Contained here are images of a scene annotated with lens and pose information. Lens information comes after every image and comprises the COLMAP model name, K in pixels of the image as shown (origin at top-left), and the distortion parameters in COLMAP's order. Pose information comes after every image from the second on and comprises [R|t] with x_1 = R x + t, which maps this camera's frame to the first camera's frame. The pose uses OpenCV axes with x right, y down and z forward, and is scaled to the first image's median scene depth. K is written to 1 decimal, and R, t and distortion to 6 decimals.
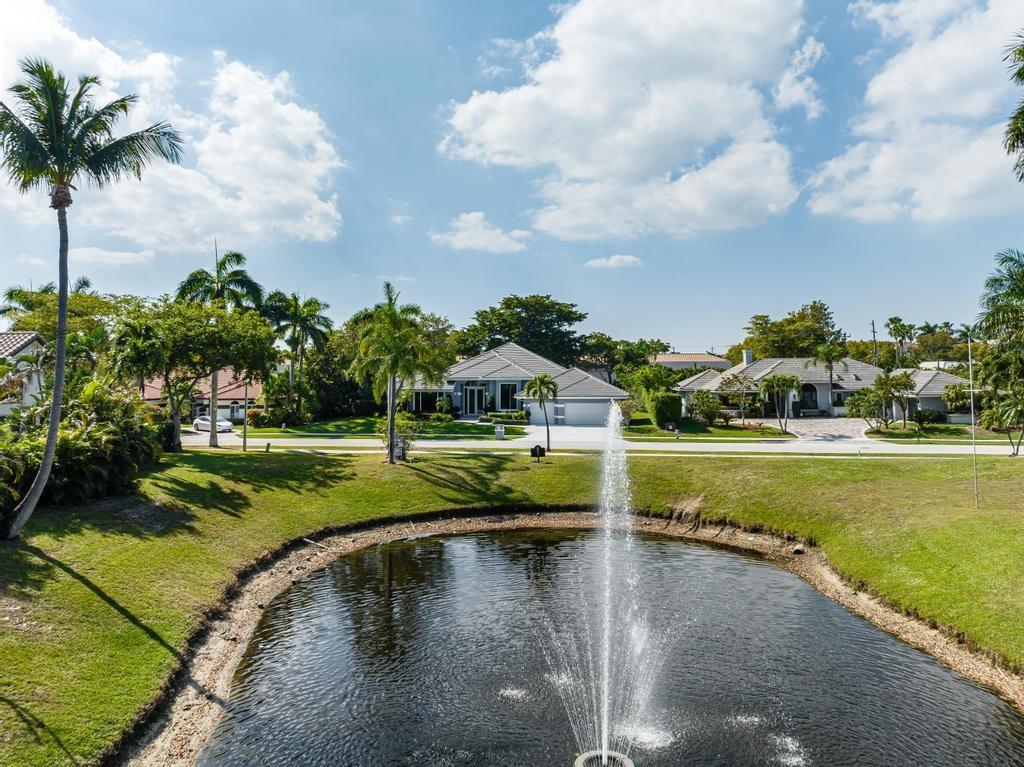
lens RADIAL K [[719.1, 0, 509.4], [0, 719.1, 382.0], [0, 0, 1]] dist [0.003497, 0.000140]
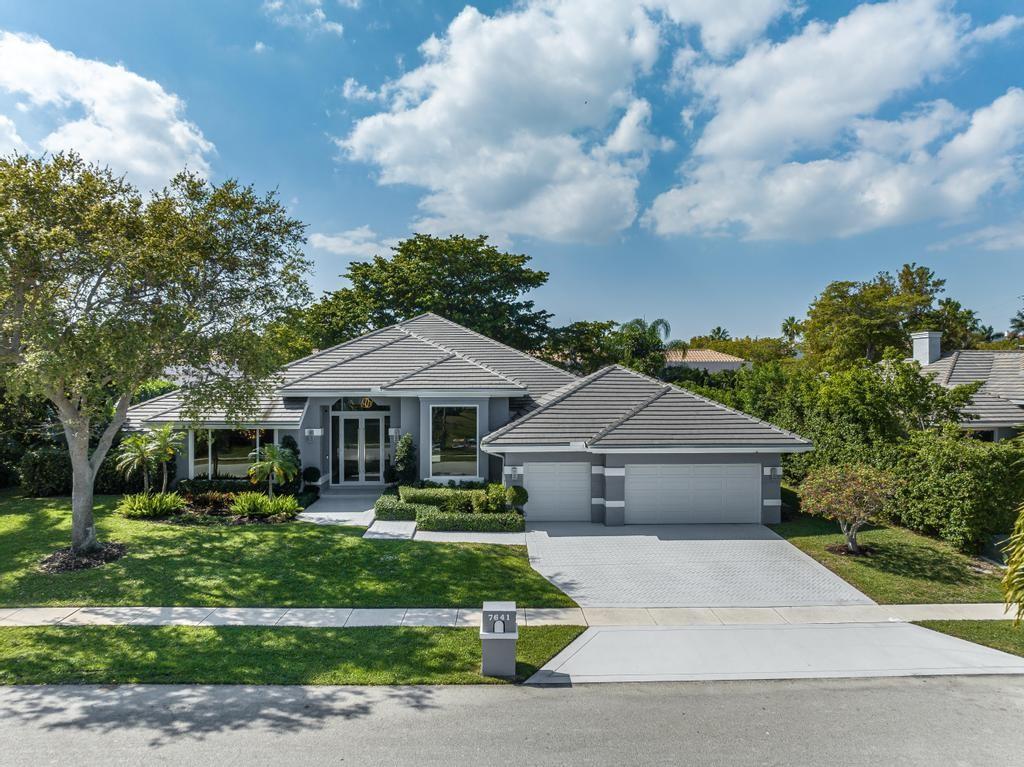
lens RADIAL K [[718.0, 0, 505.2], [0, 718.0, 390.8], [0, 0, 1]] dist [-0.034827, 0.021236]
pose [[0.982774, 0.000226, 0.184811, -0.042274], [-0.001419, 0.999979, 0.006319, -0.008108], [-0.184806, -0.006473, 0.982754, 0.609604]]
